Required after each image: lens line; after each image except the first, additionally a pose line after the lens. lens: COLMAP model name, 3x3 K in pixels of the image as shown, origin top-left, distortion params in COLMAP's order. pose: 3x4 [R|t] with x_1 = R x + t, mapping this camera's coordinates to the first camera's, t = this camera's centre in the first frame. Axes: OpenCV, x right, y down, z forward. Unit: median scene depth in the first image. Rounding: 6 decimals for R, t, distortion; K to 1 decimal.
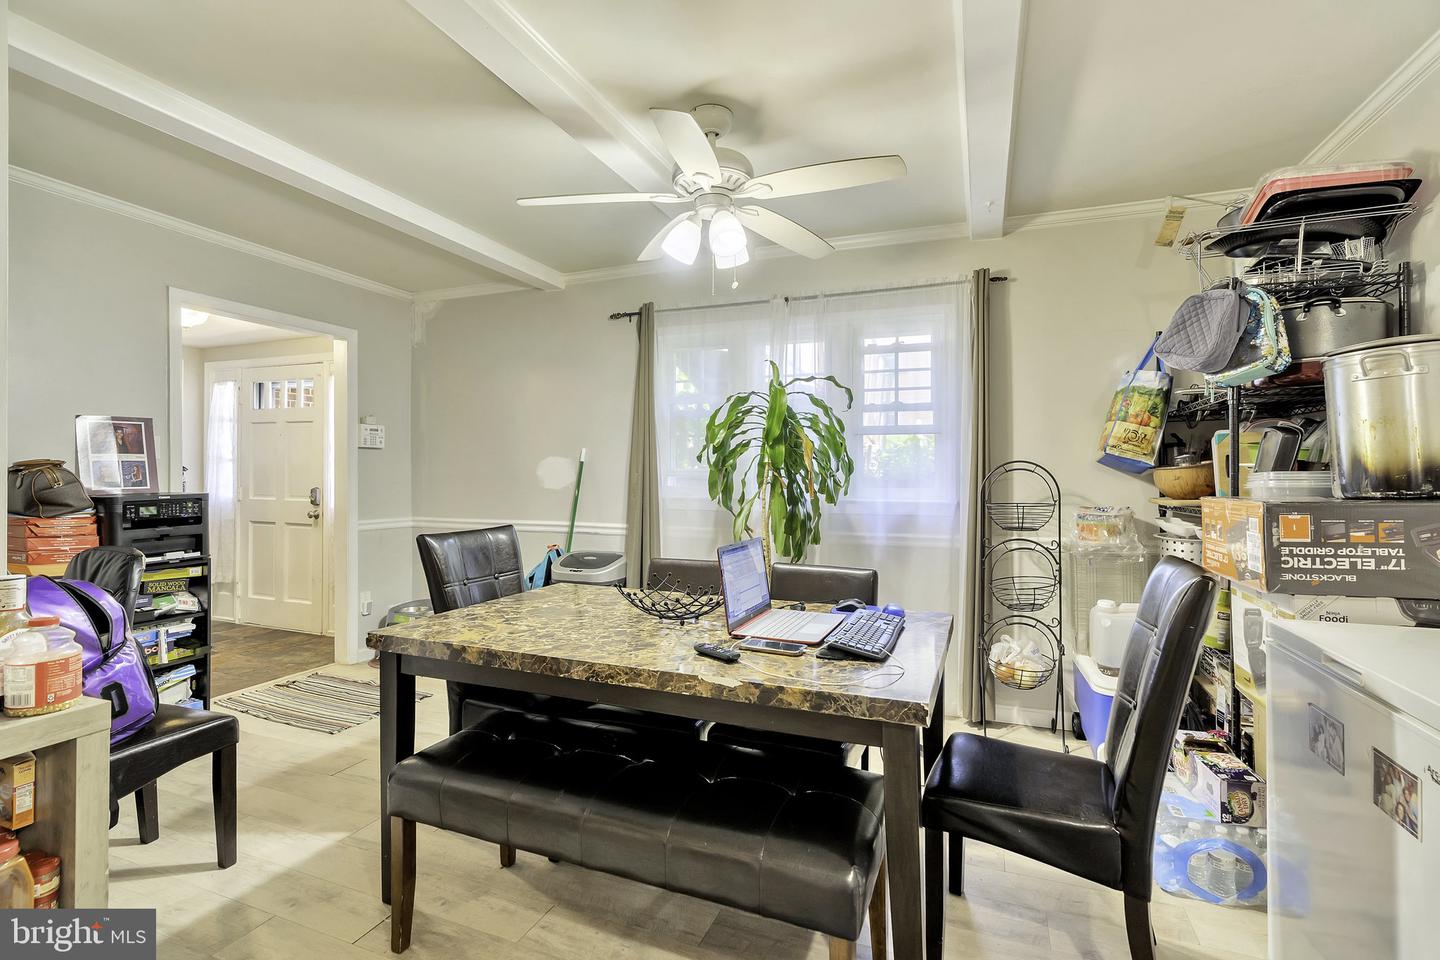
lens RADIAL K [[666.1, 0, 719.6], [0, 666.1, 451.9], [0, 0, 1]] dist [-0.000693, 0.000243]
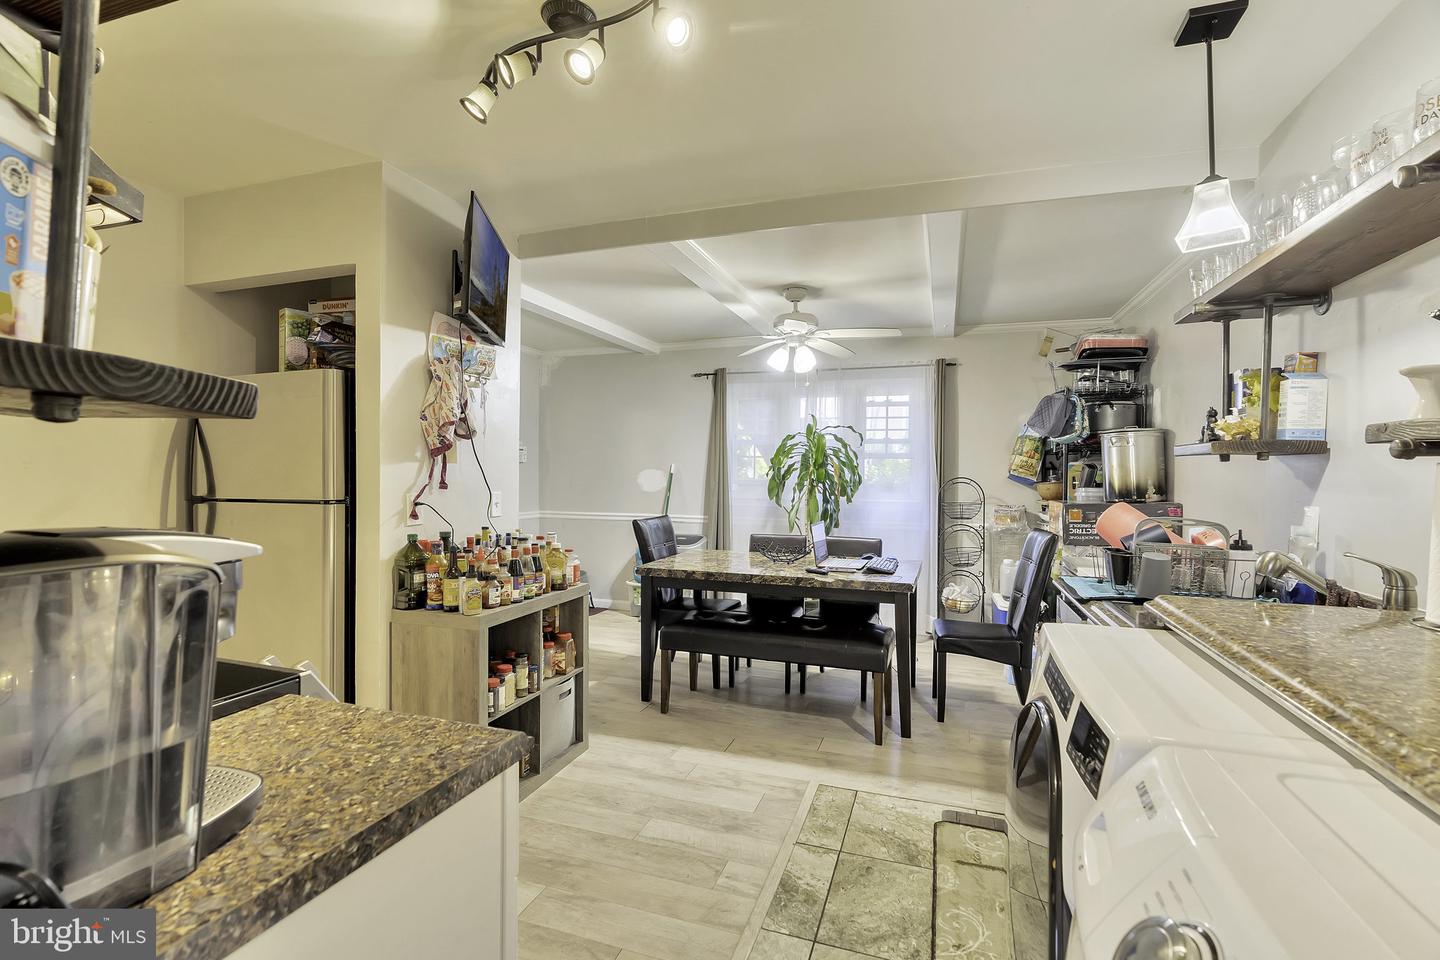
lens RADIAL K [[670.9, 0, 718.4], [0, 670.9, 467.5], [0, 0, 1]] dist [-0.010316, 0.000749]
pose [[0.998757, 0.005747, 0.049519, -0.242622], [-0.007198, 0.999549, 0.029164, -0.056928], [-0.049329, -0.029484, 0.998347, -0.651471]]
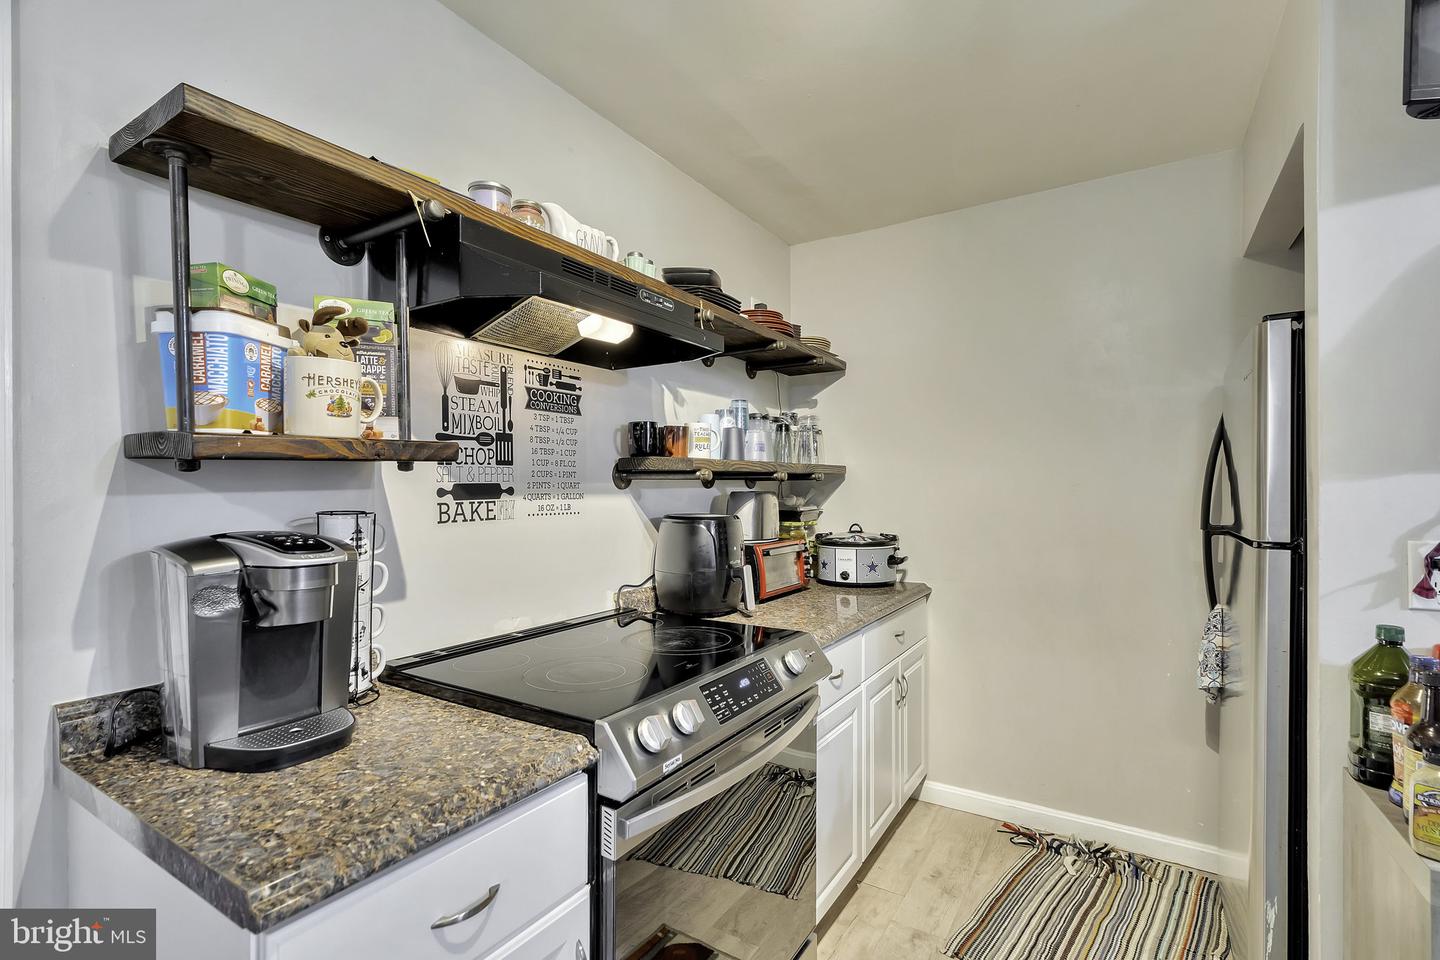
lens RADIAL K [[661.1, 0, 736.9], [0, 661.1, 490.4], [0, 0, 1]] dist [-0.011575, 0.001836]
pose [[-0.164458, 0.001059, -0.986384, -0.132884], [0.035608, 0.999354, -0.004864, -0.038272], [0.985741, -0.035923, -0.164389, -0.092346]]
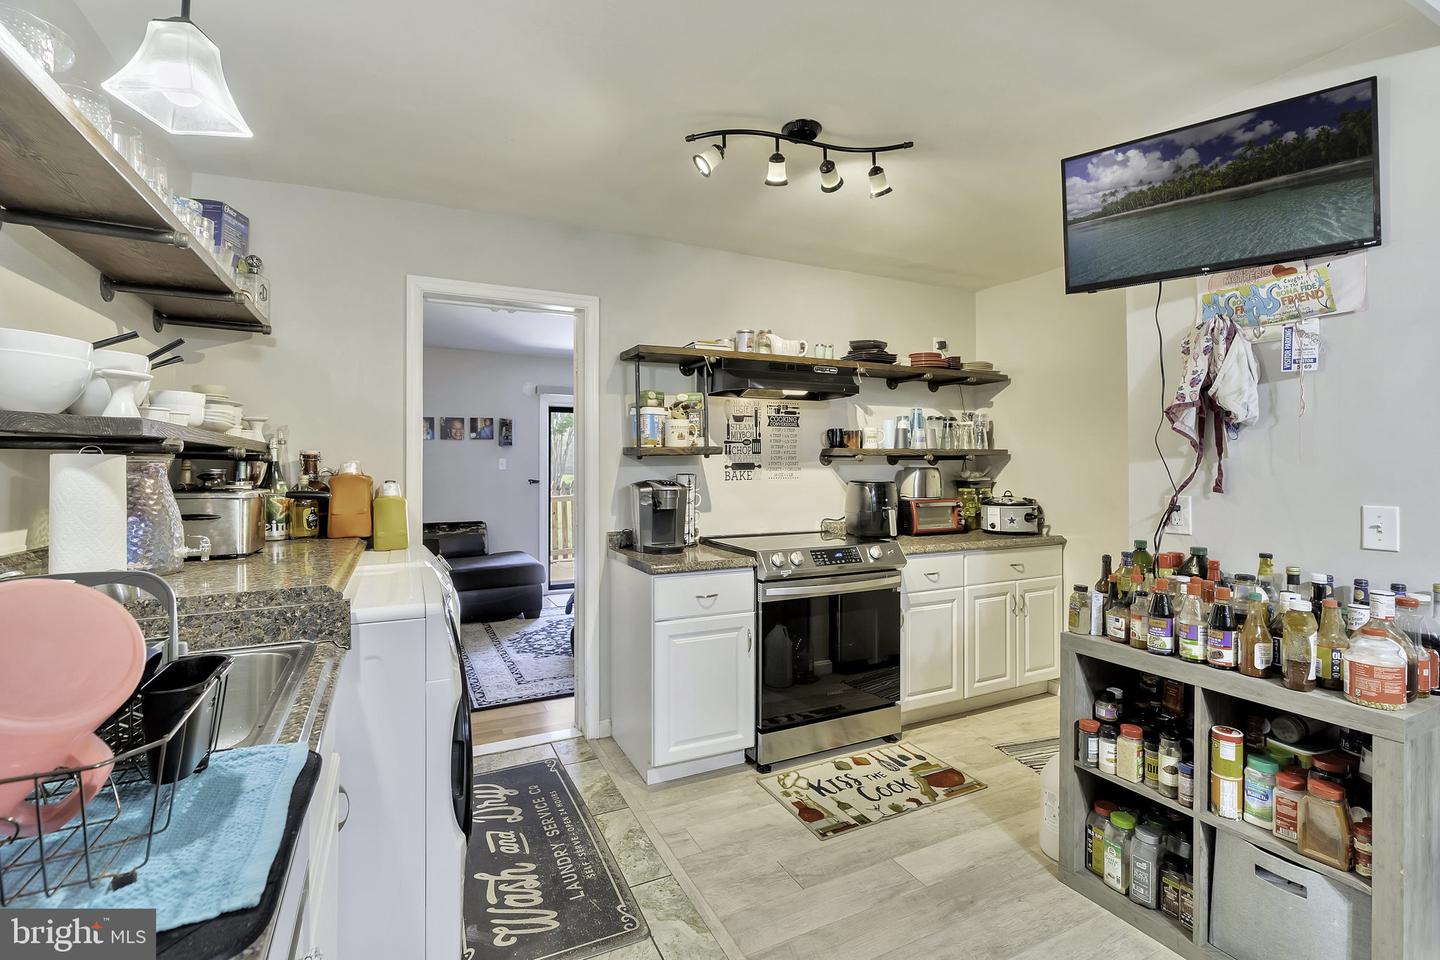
lens RADIAL K [[656.9, 0, 722.1], [0, 656.9, 470.7], [0, 0, 1]] dist [-0.014389, -0.000008]
pose [[-0.672482, 0.003404, -0.740106, 0.271590], [0.024647, 0.999538, -0.017798, -0.019608], [0.739703, -0.030210, -0.672255, 0.380602]]
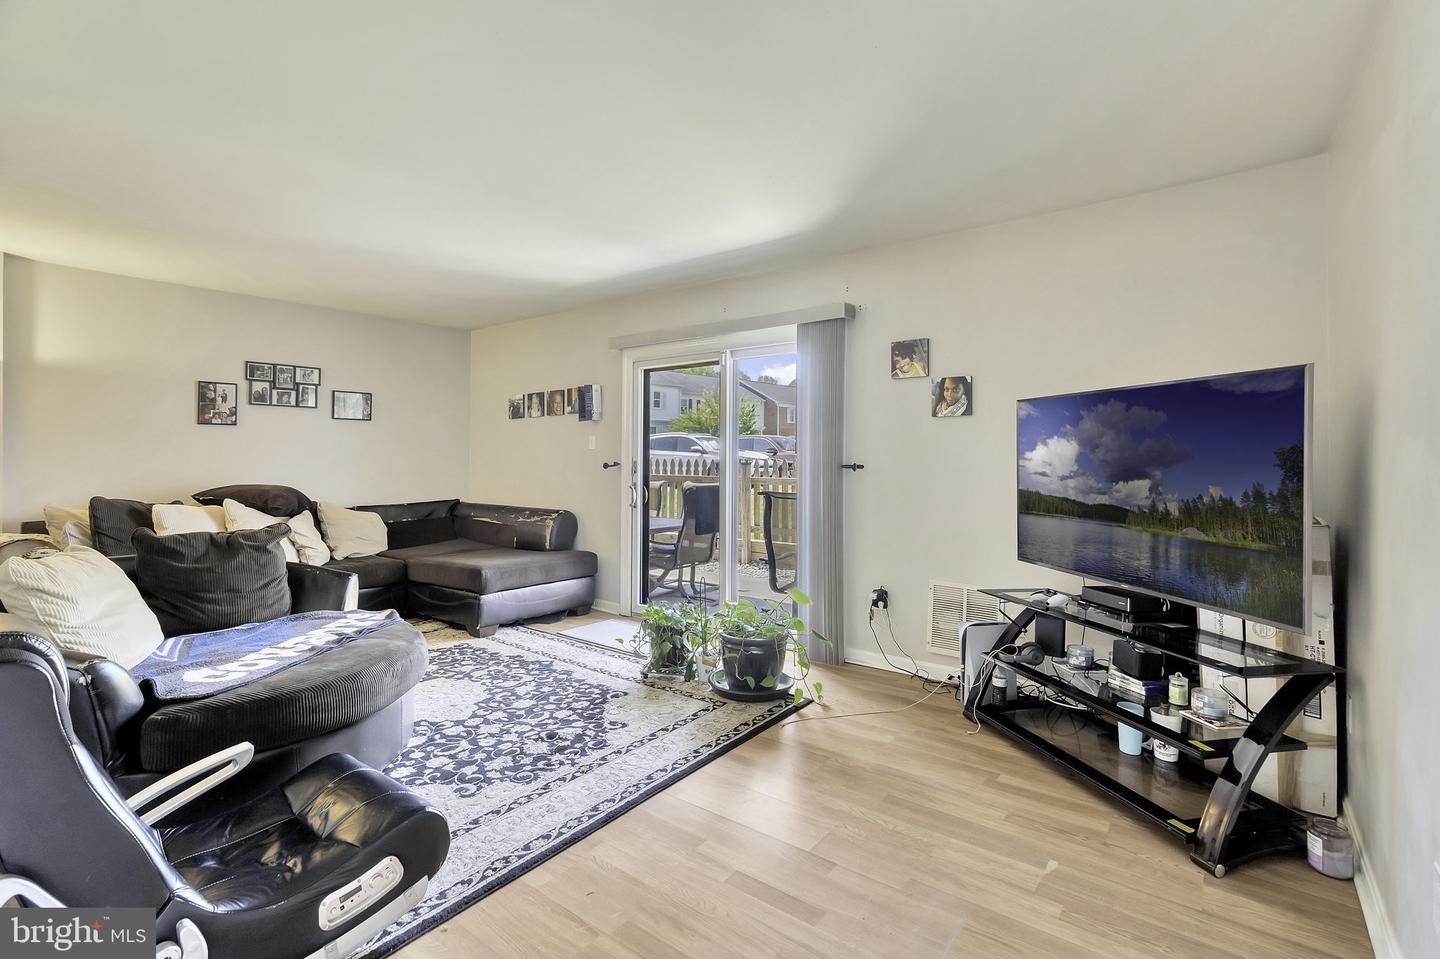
lens RADIAL K [[666.1, 0, 719.6], [0, 666.1, 451.4], [0, 0, 1]] dist [-0.000693, 0.000243]
pose [[-0.961079, 0.003064, 0.276257, -1.725635], [-0.009346, 0.999006, -0.043595, 0.002001], [-0.276116, -0.044480, -0.960095, 0.000331]]
